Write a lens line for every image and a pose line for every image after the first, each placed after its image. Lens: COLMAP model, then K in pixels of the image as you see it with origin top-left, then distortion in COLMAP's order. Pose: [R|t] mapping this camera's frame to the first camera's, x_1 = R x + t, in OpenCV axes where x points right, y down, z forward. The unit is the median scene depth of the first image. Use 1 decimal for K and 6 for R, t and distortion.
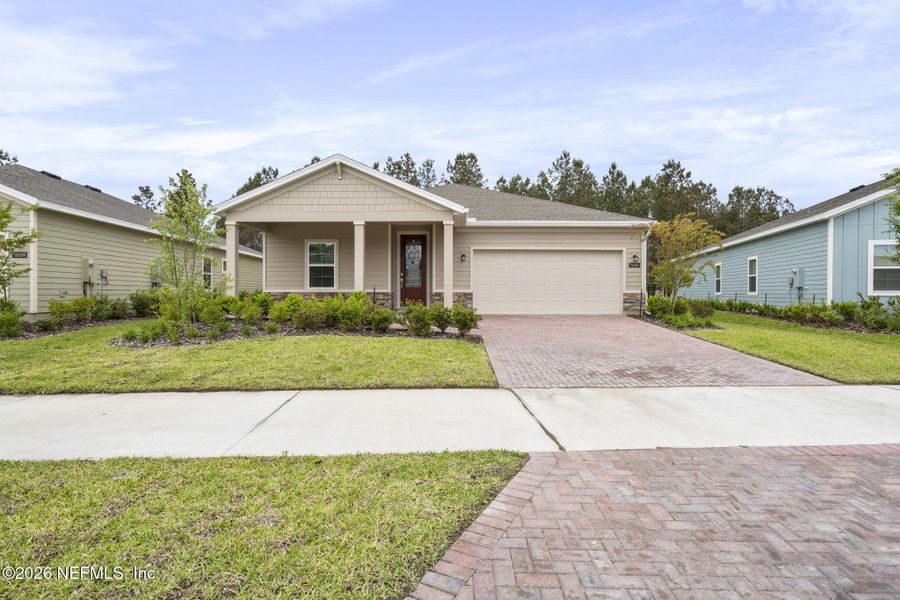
lens RADIAL K [[465.8, 0, 449.4], [0, 465.8, 299.2], [0, 0, 1]] dist [0.003515, -0.000306]
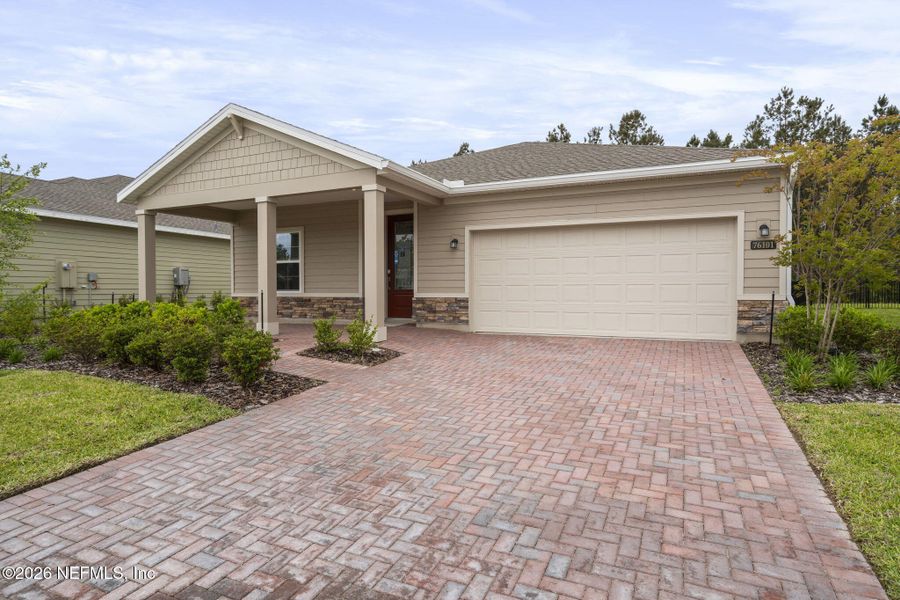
lens RADIAL K [[494.9, 0, 453.6], [0, 494.9, 298.8], [0, 0, 1]] dist [0.002879, -0.003226]
pose [[0.912442, 0.003381, -0.409193, 0.309237], [-0.001342, 0.999985, 0.005269, -0.016761], [0.409205, -0.004259, 0.912433, 0.371608]]
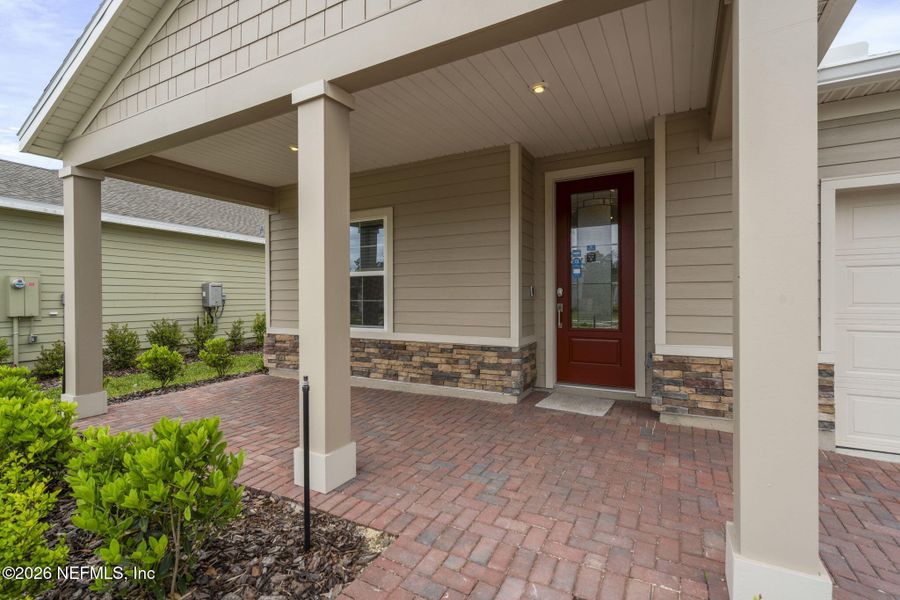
lens RADIAL K [[418.8, 0, 453.0], [0, 418.8, 297.6], [0, 0, 1]] dist [-0.003496, -0.000054]
pose [[0.883942, -0.005754, -0.467561, -0.025549], [0.000499, 0.999935, -0.011362, -0.047334], [0.467596, 0.009810, 0.883888, 0.709705]]
